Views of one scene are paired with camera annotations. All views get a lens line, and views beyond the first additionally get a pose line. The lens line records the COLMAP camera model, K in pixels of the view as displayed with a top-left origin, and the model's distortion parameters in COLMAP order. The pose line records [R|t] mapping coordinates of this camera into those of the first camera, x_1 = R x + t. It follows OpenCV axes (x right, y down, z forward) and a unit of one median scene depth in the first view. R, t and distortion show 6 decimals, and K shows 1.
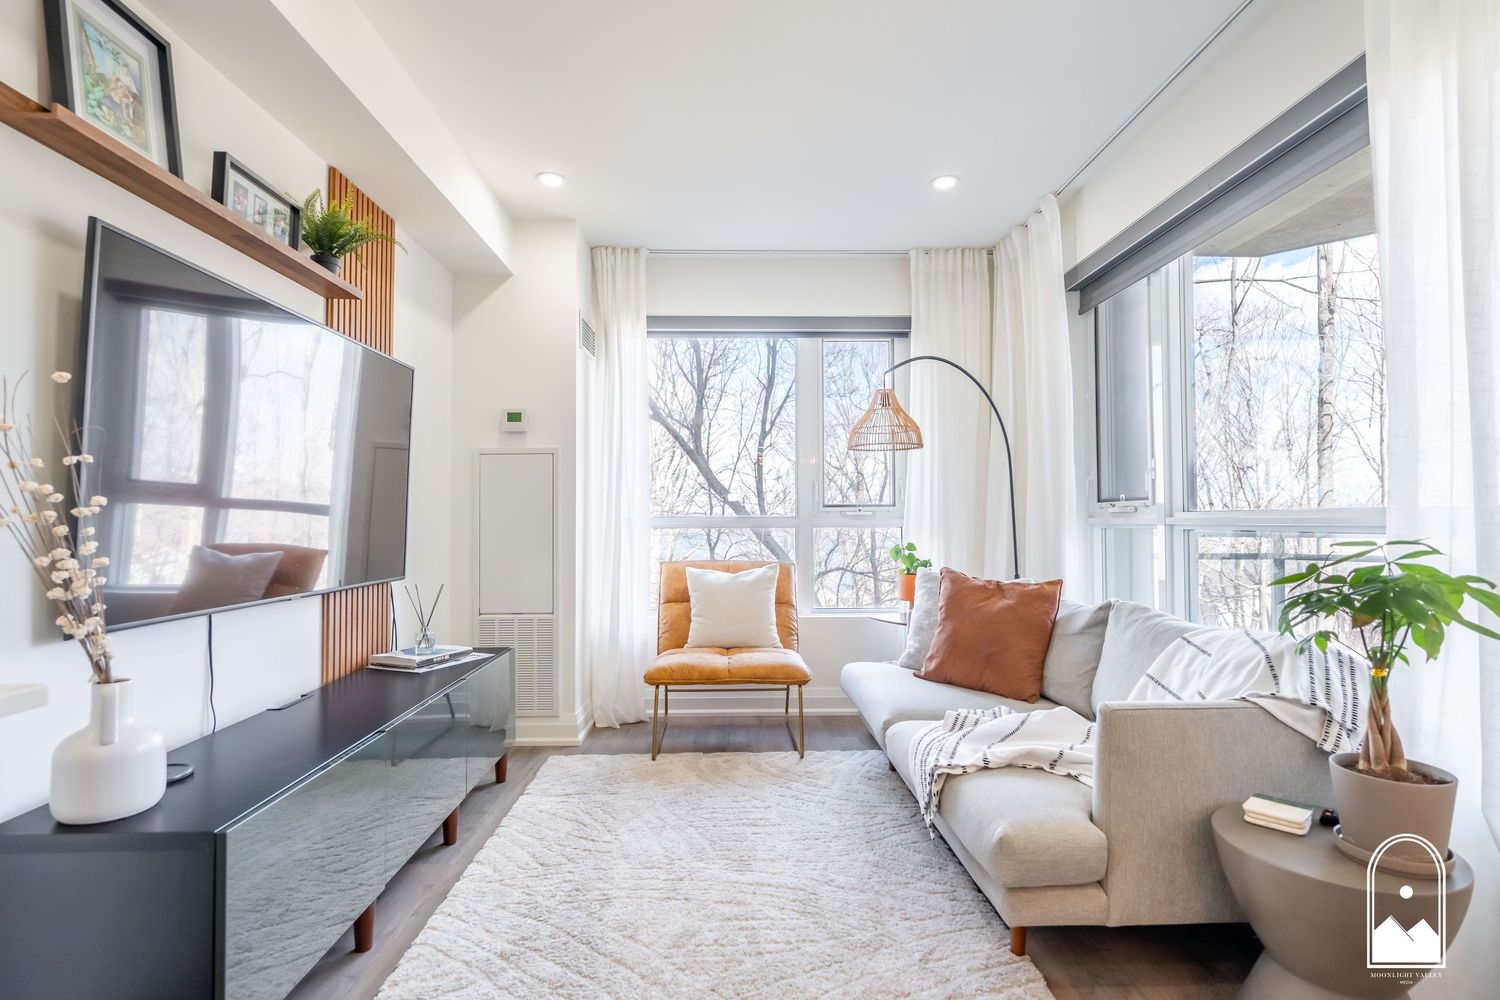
lens RADIAL K [[744.9, 0, 750.0], [0, 744.9, 500.0], [0, 0, 1]] dist [-0.003503, 0.000120]
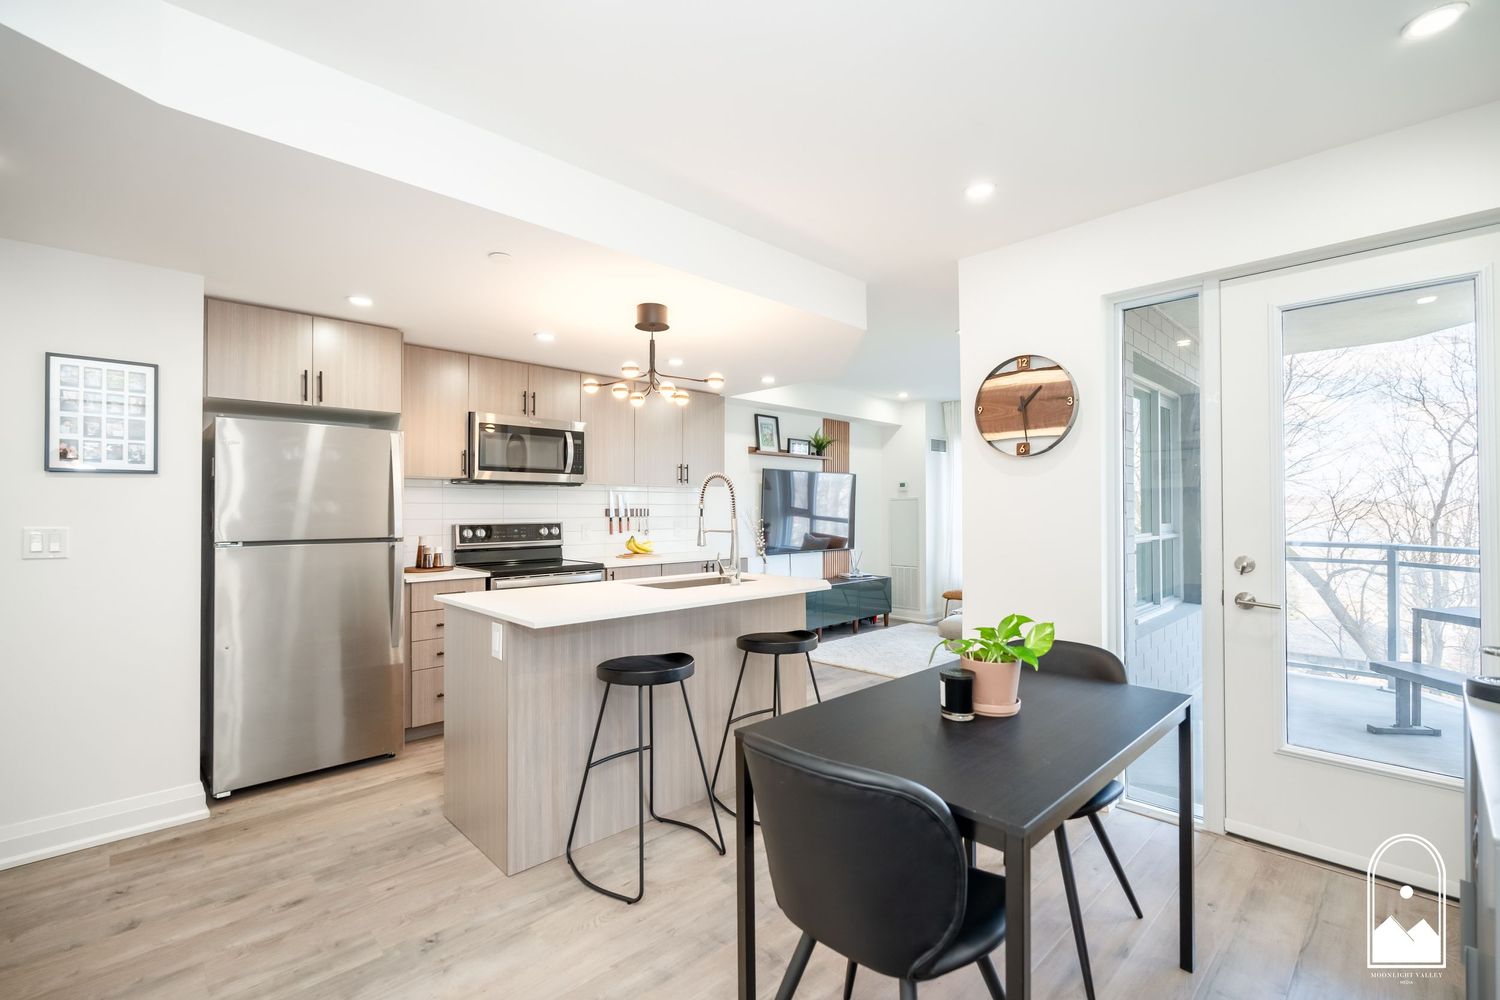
lens RADIAL K [[657.8, 0, 757.7], [0, 657.8, 499.7], [0, 0, 1]] dist [-0.000164, 0.000074]
pose [[0.695183, -0.006690, -0.718802, 0.891261], [0.016506, 0.999842, 0.006657, -0.085200], [0.718643, -0.016492, 0.695183, -0.825383]]
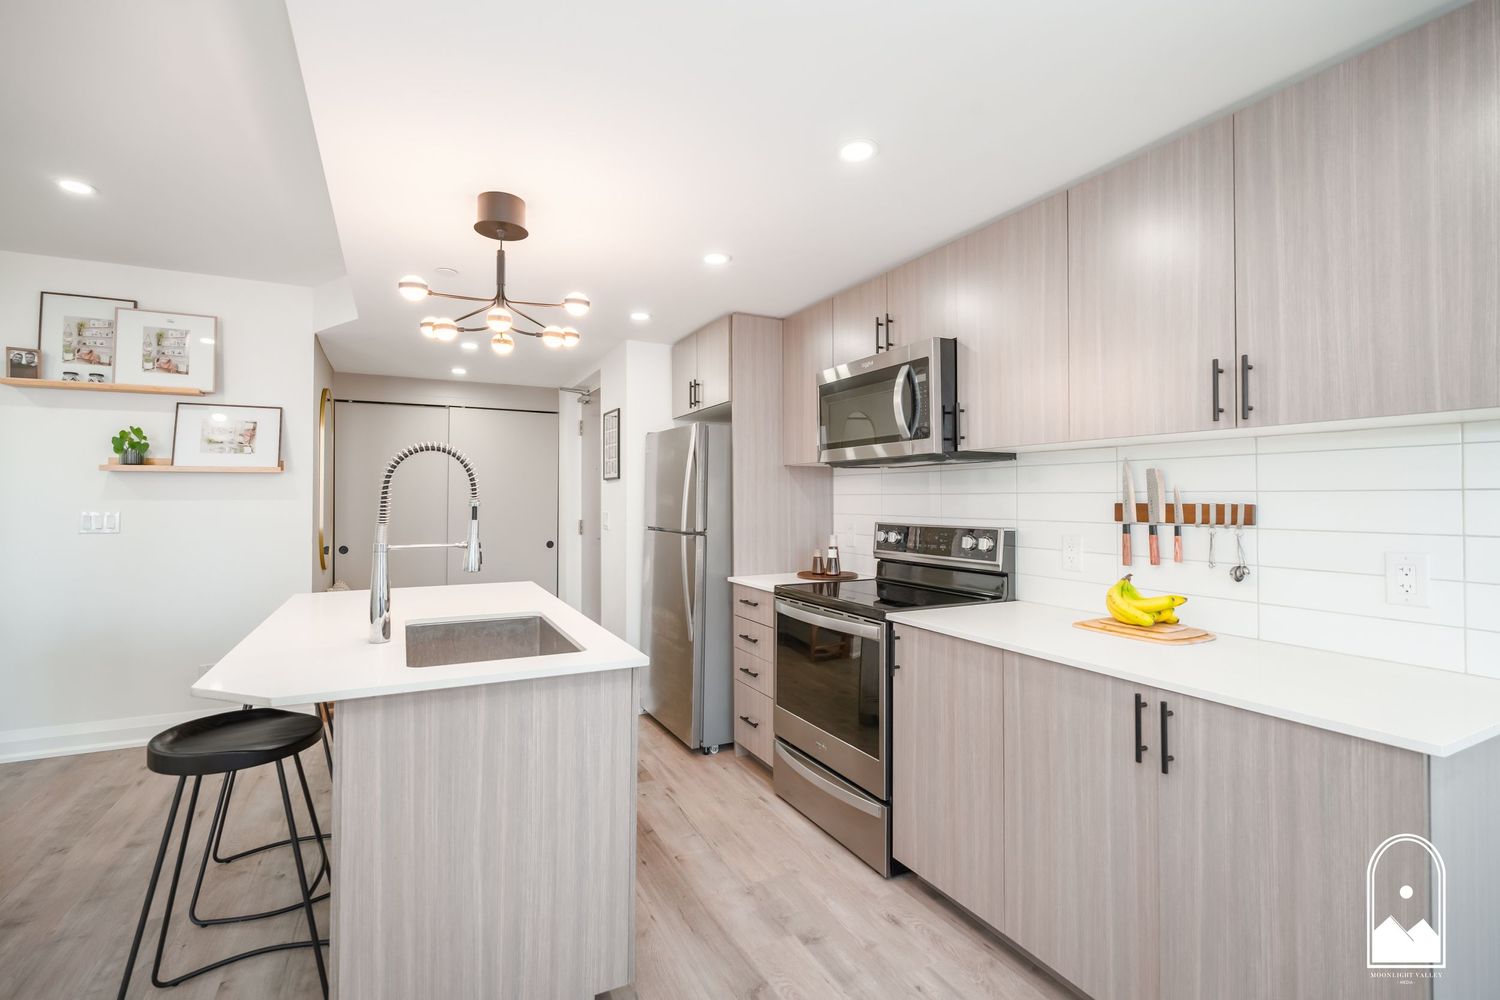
lens RADIAL K [[676.6, 0, 743.1], [0, 676.6, 494.6], [0, 0, 1]] dist [-0.000726, -0.000073]
pose [[-0.896200, 0.003811, -0.443634, 0.222427], [0.018017, 0.999451, -0.027811, -0.057987], [0.443284, -0.032918, -0.895777, 0.336802]]
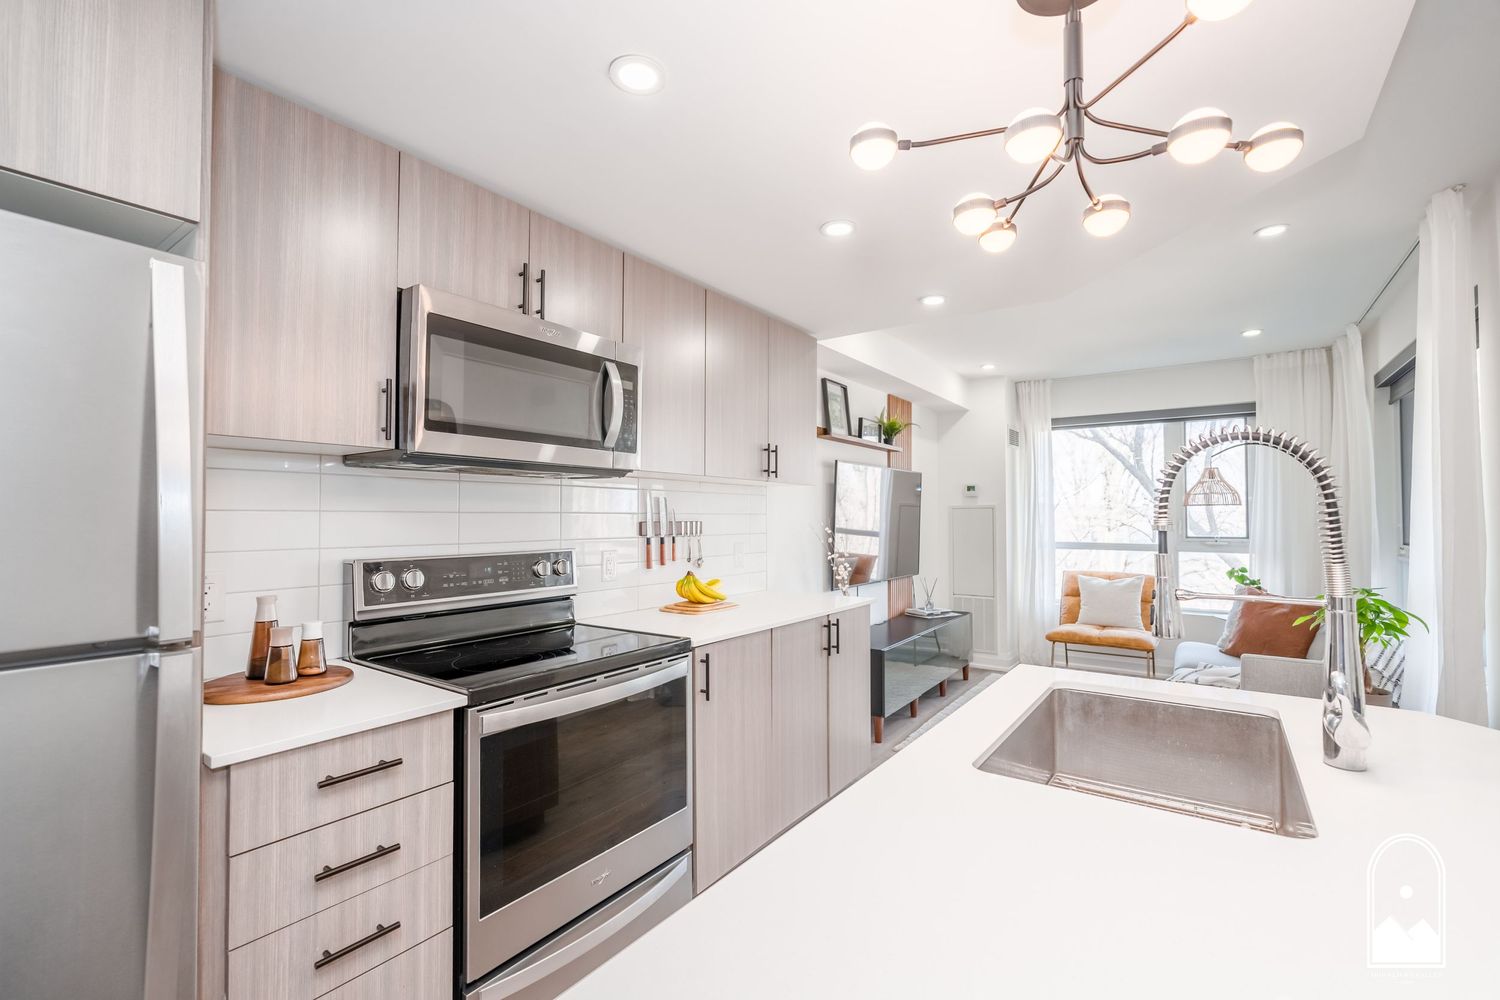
lens RADIAL K [[657.8, 0, 757.7], [0, 657.8, 499.7], [0, 0, 1]] dist [-0.000164, 0.000074]
pose [[0.810742, -0.010941, -0.585301, 0.206043], [0.011268, 0.999932, -0.003083, -0.083747], [0.585295, -0.004096, 0.810810, -0.620553]]
